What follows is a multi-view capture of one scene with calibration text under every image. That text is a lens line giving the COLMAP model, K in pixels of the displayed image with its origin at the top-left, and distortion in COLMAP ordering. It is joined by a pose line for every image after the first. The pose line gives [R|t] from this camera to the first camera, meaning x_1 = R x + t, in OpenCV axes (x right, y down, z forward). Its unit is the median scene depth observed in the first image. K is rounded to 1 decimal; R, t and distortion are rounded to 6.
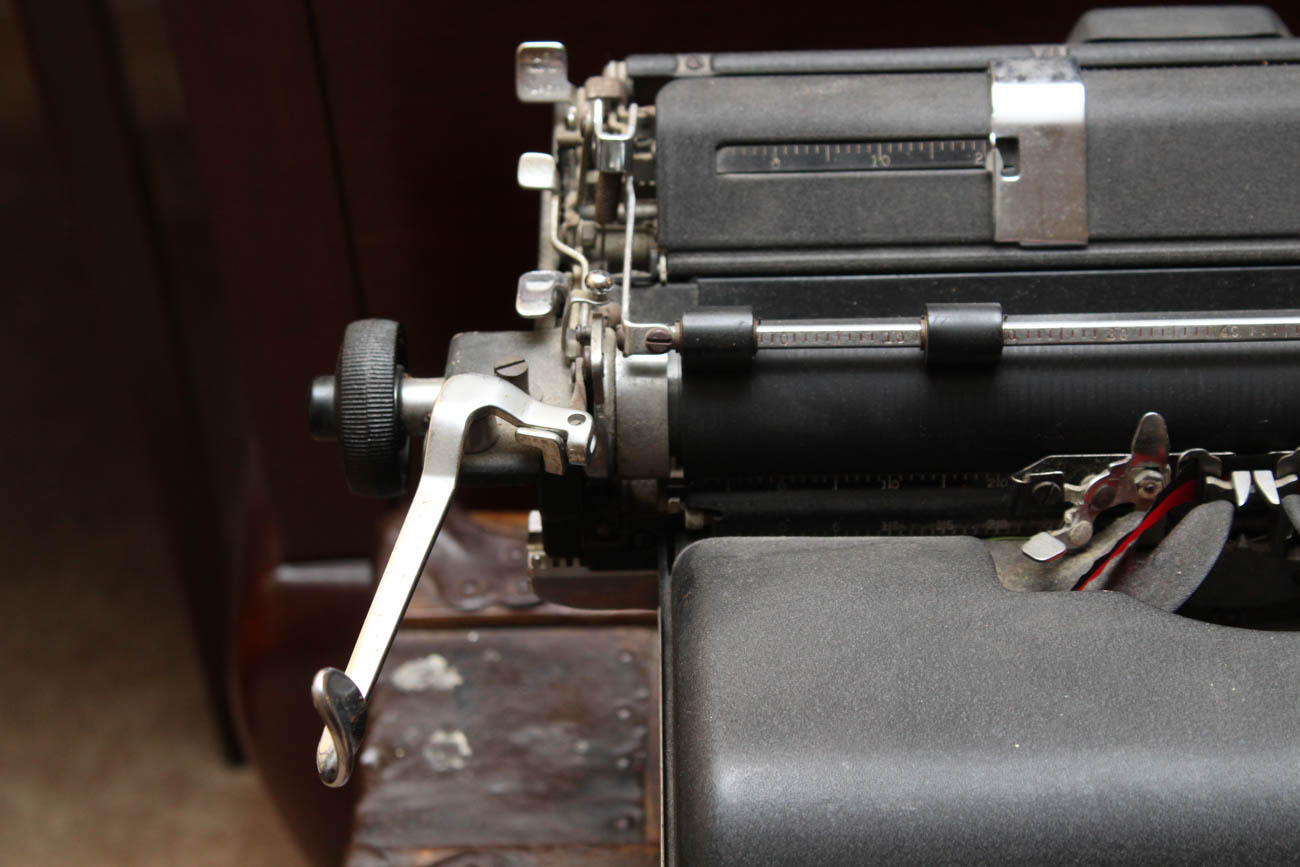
lens RADIAL K [[3084.2, 0, 651.3], [0, 3084.2, 422.5], [0, 0, 1]] dist [0.123341, 0.000000]
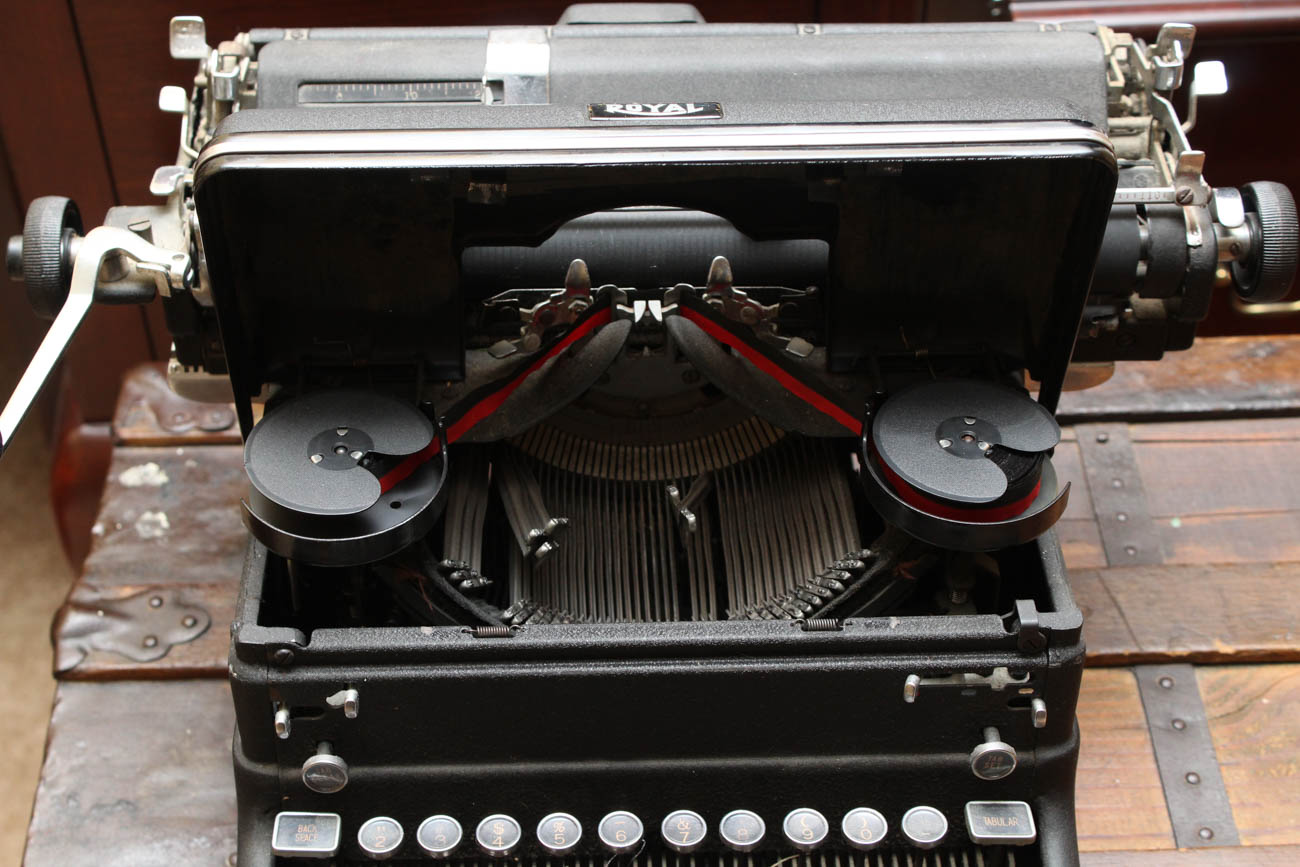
lens RADIAL K [[2264.2, 0, 648.9], [0, 2264.2, 422.2], [0, 0, 1]] dist [0.017259, 0.000000]
pose [[0.998991, 0.003713, 0.044759, 0.139384], [-0.003340, 0.999959, -0.008406, 0.078769], [-0.044788, 0.008248, 0.998962, -0.077209]]
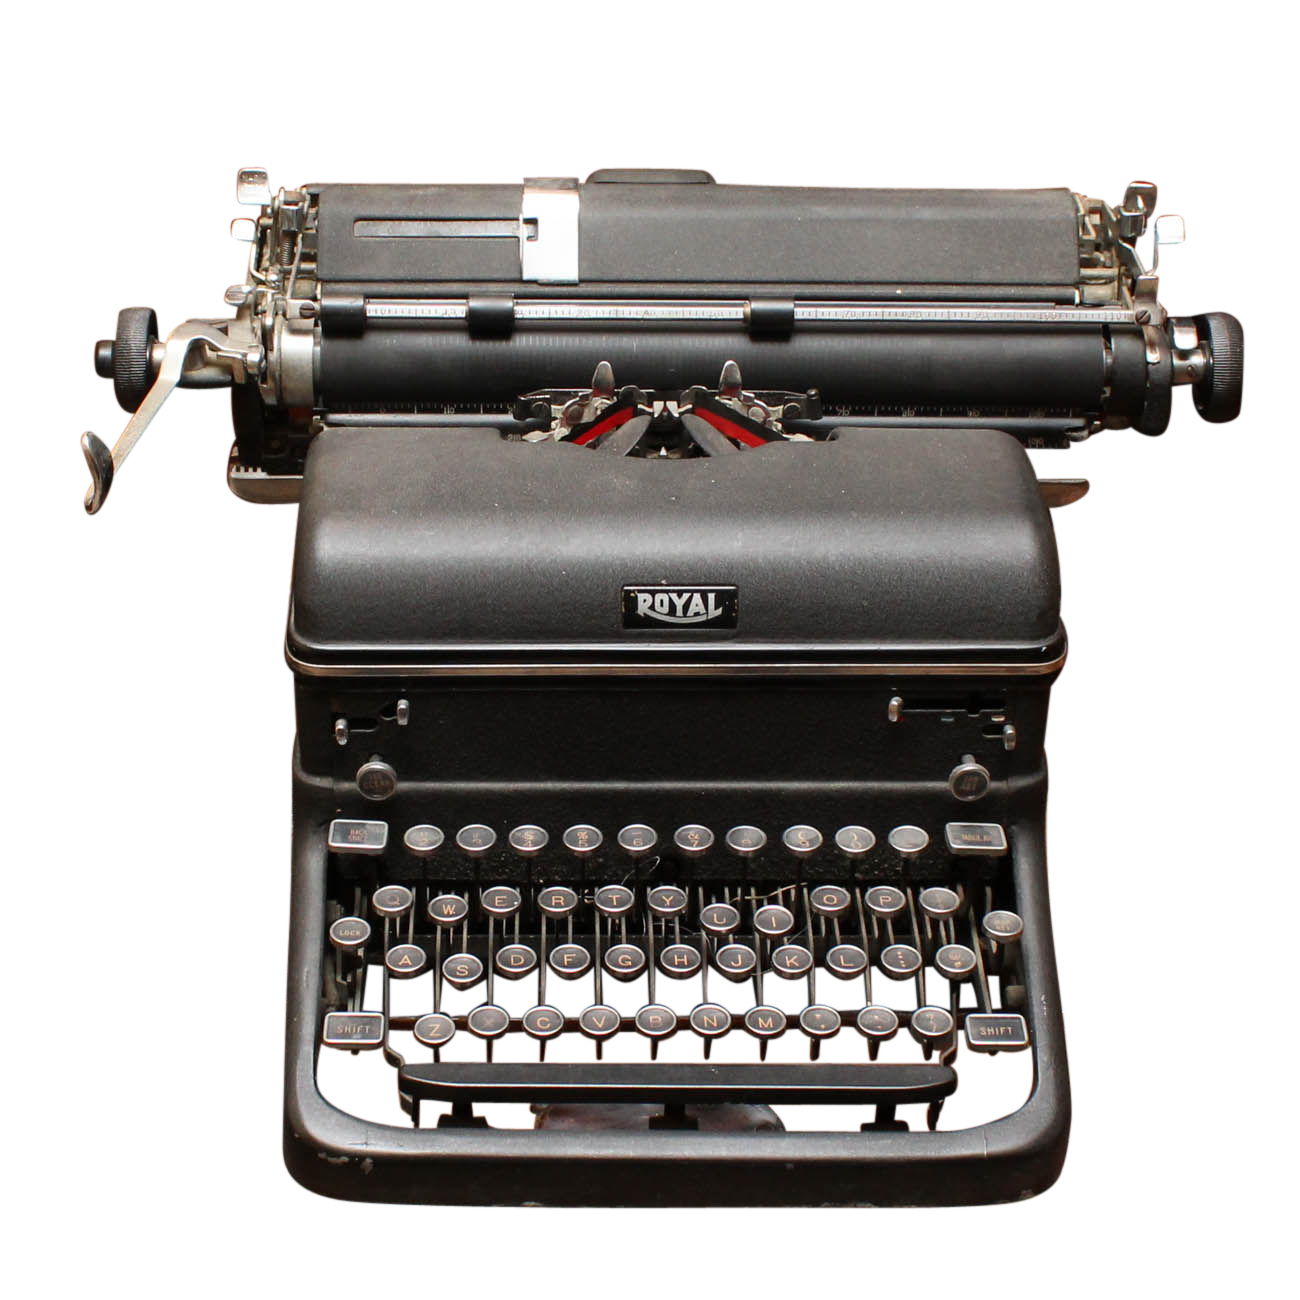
lens RADIAL K [[2920.5, 0, 638.1], [0, 2920.5, 650.2], [0, 0, 1]] dist [-0.108672, 0.000000]
pose [[0.998803, 0.022636, 0.043363, 0.109267], [-0.016572, 0.990650, -0.135421, 0.341063], [-0.046023, 0.134540, 0.989839, -0.498970]]
